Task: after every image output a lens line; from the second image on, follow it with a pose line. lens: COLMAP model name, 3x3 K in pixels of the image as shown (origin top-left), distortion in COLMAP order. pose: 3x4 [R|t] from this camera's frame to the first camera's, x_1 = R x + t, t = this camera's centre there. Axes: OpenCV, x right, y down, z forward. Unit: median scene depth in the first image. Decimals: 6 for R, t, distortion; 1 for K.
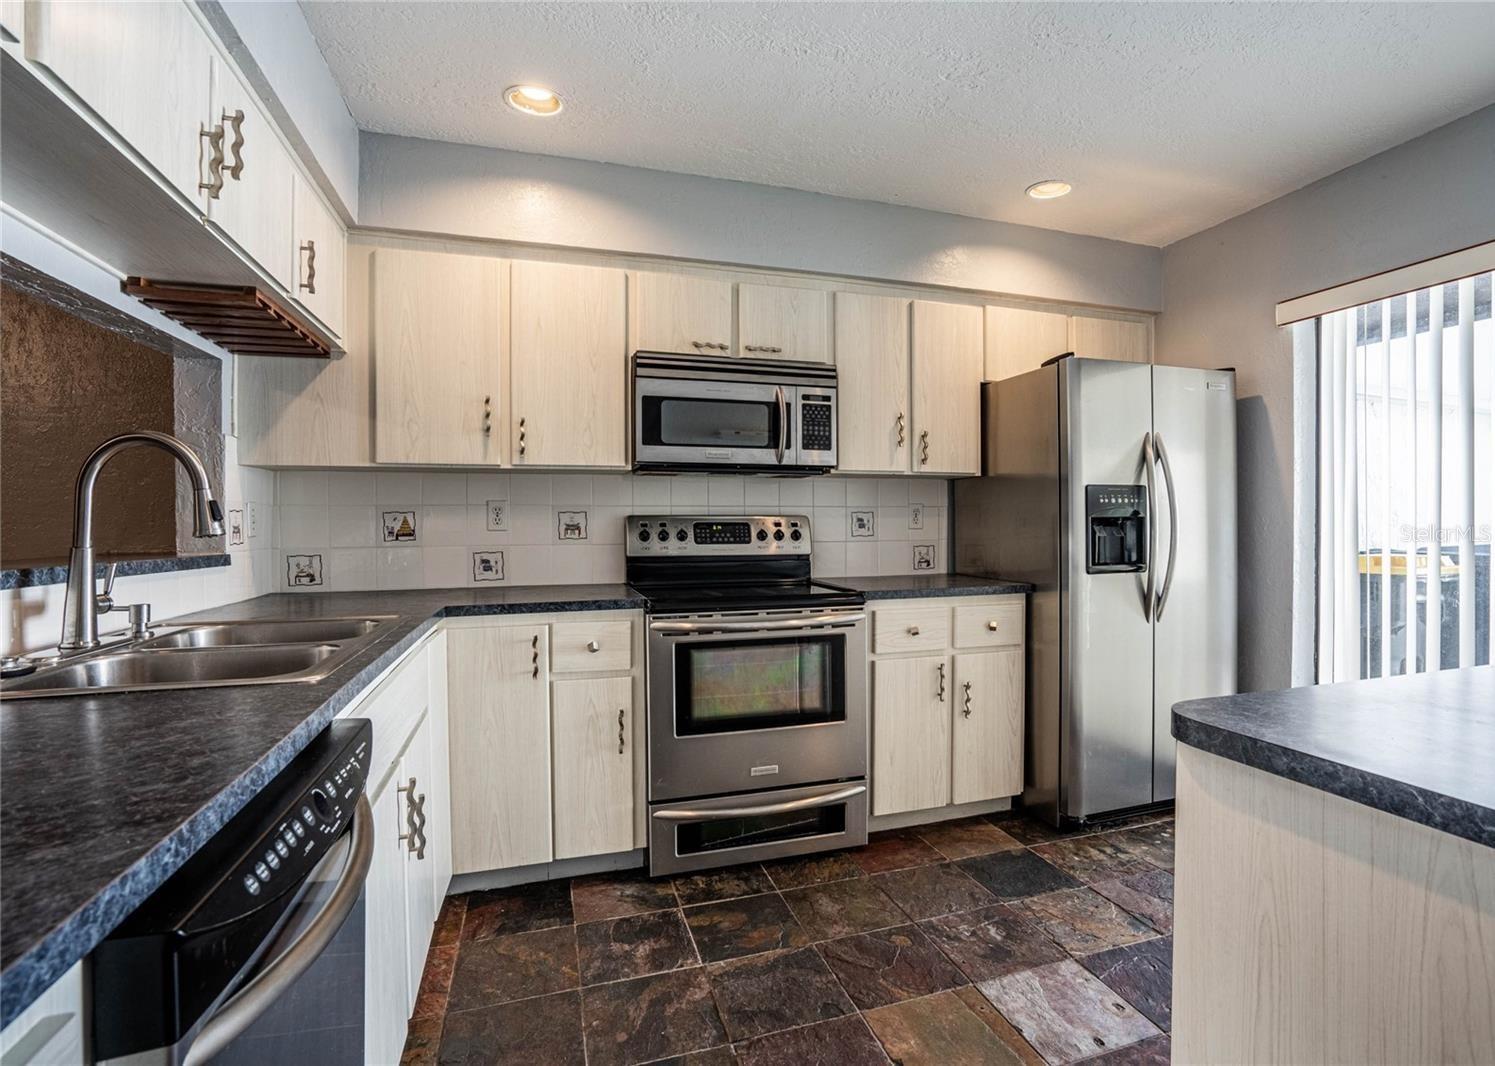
lens RADIAL K [[745.7, 0, 792.7], [0, 745.7, 529.9], [0, 0, 1]] dist [-0.069664, 0.061981]
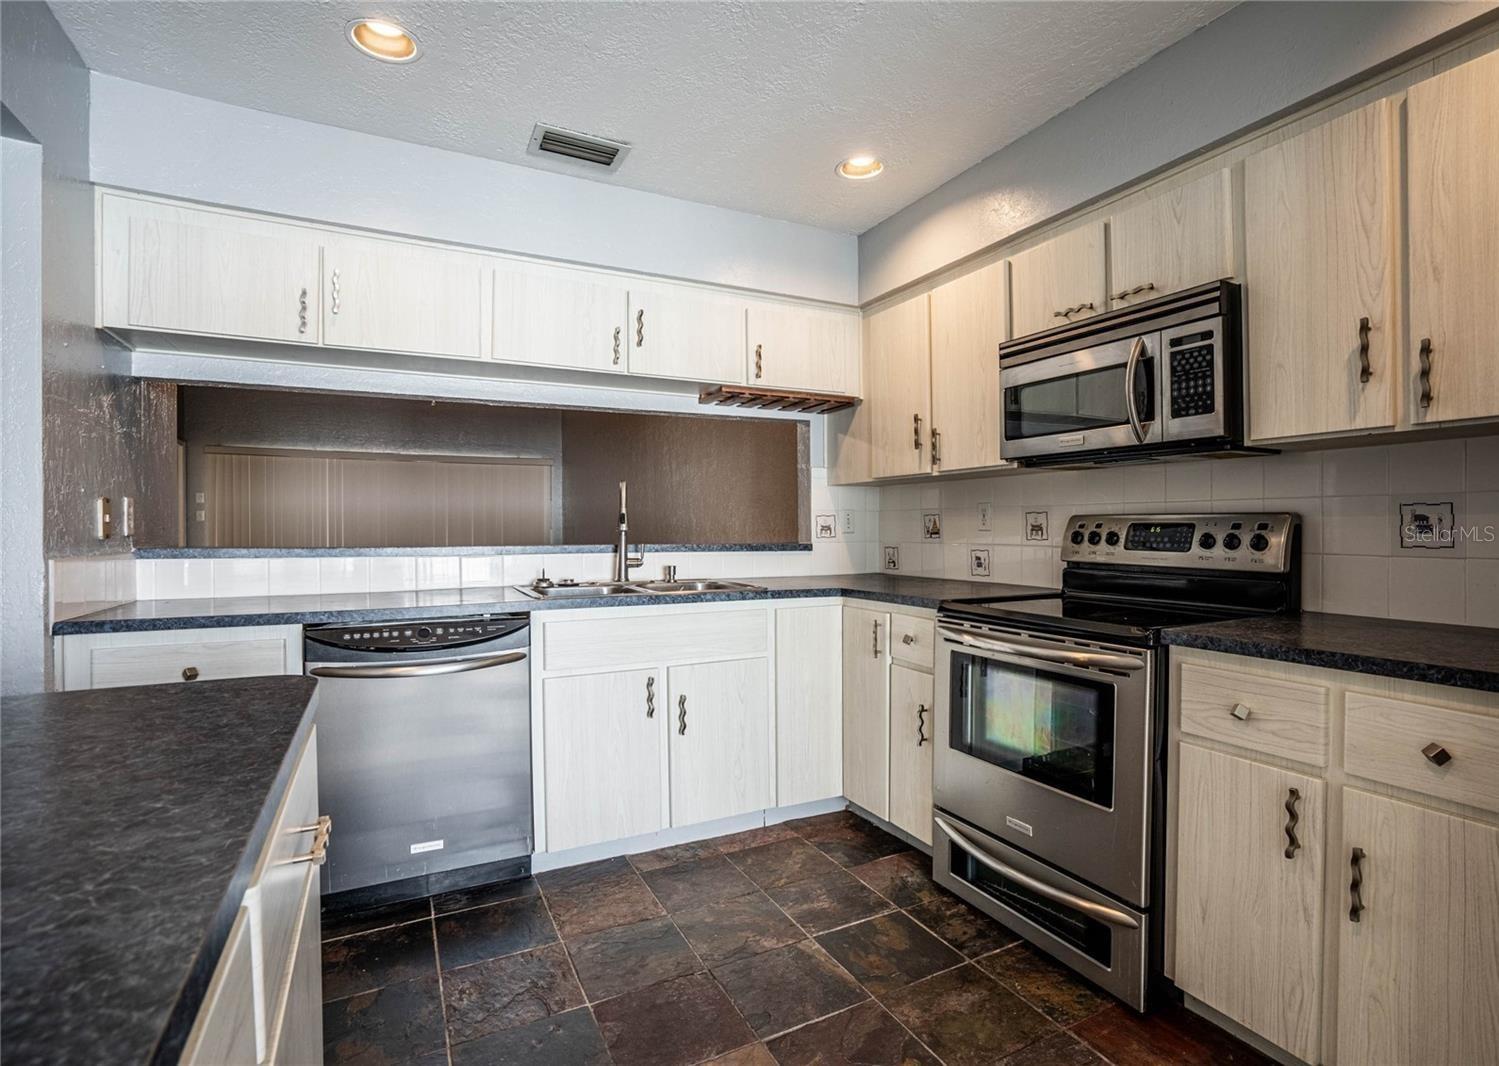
lens RADIAL K [[747.7, 0, 794.8], [0, 747.7, 529.9], [0, 0, 1]] dist [-0.069664, 0.061981]
pose [[0.180243, 0.008997, -0.983581, 0.649825], [-0.007463, 0.999942, 0.007779, -0.006717], [0.983594, 0.005938, 0.180300, 0.548088]]
